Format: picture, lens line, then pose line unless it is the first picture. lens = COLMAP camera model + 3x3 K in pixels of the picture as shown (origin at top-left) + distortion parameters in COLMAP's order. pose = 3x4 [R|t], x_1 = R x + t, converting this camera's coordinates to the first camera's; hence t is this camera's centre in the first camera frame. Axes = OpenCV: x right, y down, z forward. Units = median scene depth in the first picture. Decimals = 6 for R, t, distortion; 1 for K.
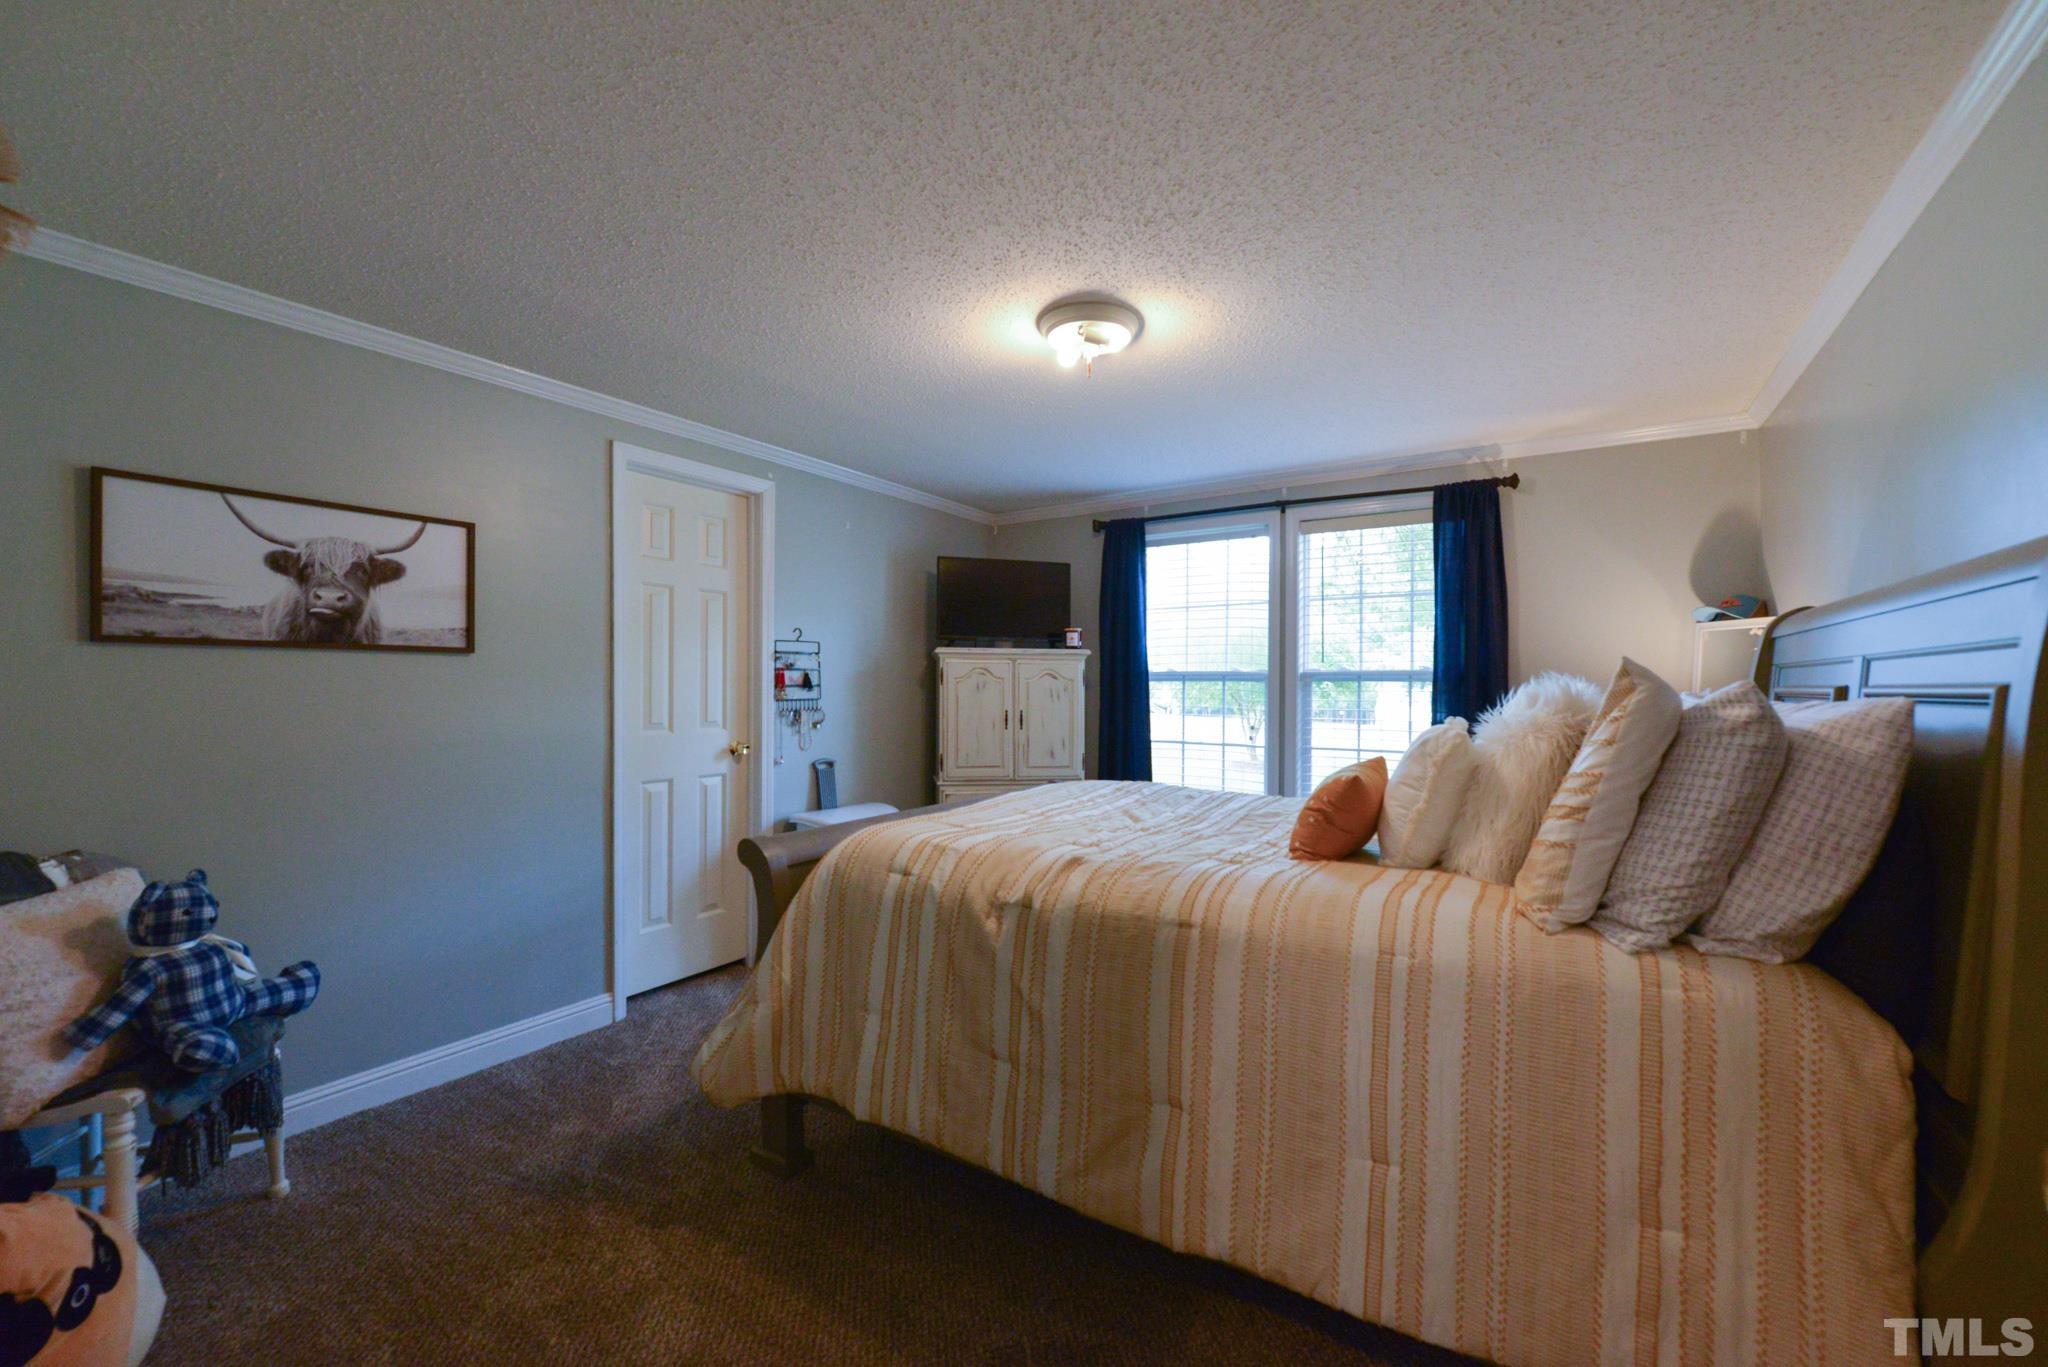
lens RADIAL K [[813.9, 0, 1025.4], [0, 813.9, 688.9], [0, 0, 1]] dist [-0.008762, -0.000722]
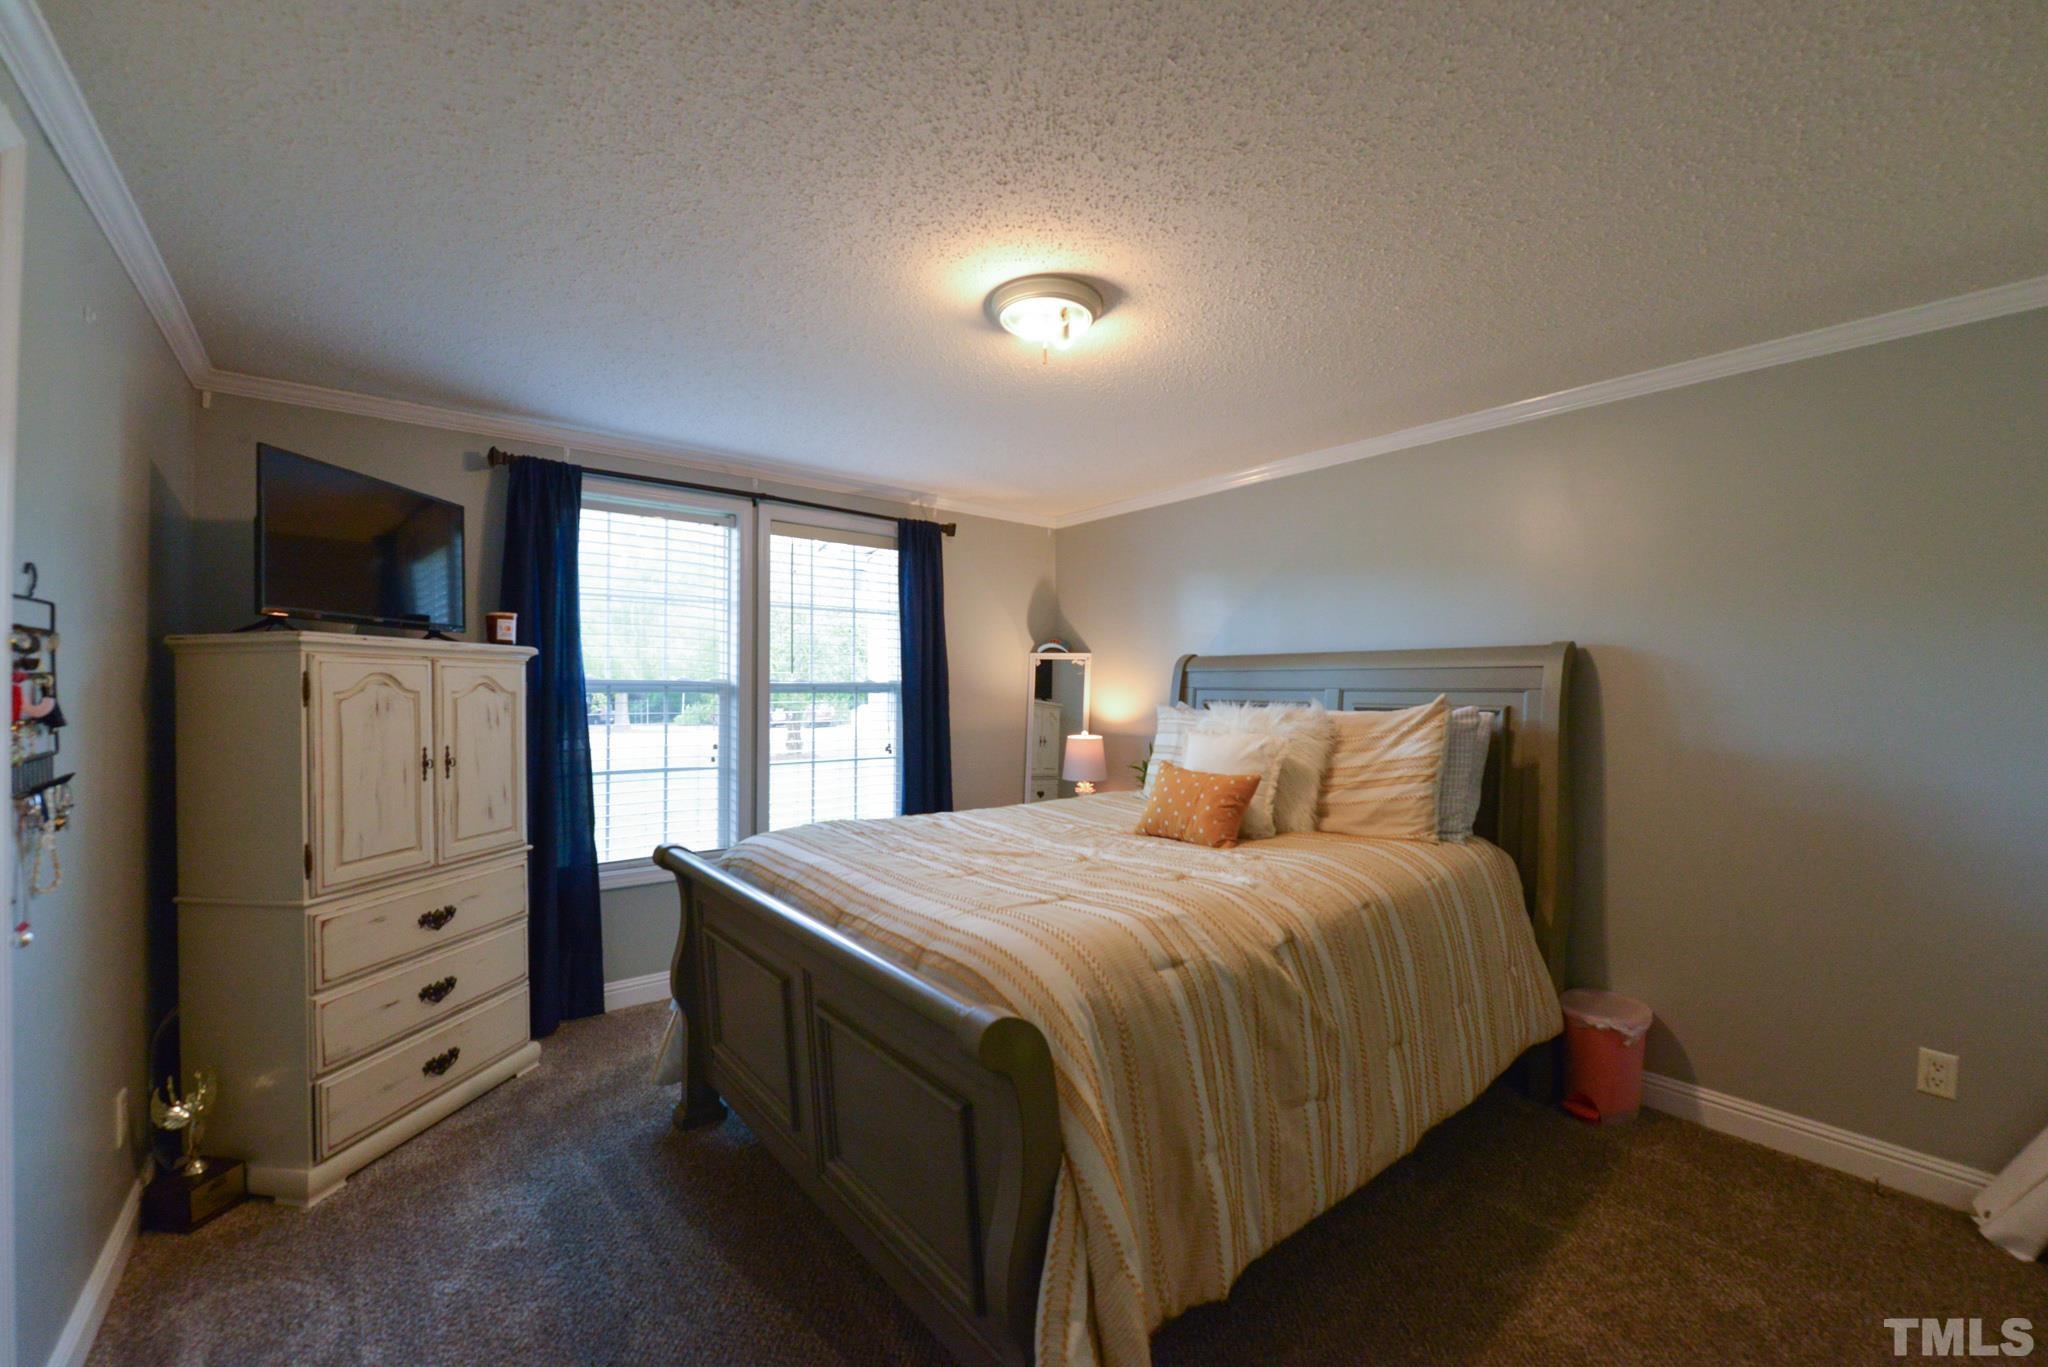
lens RADIAL K [[813.9, 0, 1025.4], [0, 813.9, 688.9], [0, 0, 1]] dist [-0.008762, -0.000722]
pose [[0.314806, -0.002098, 0.949154, -0.436273], [0.000882, 0.999998, 0.001918, -0.015746], [-0.949156, 0.000233, 0.314807, 0.425751]]
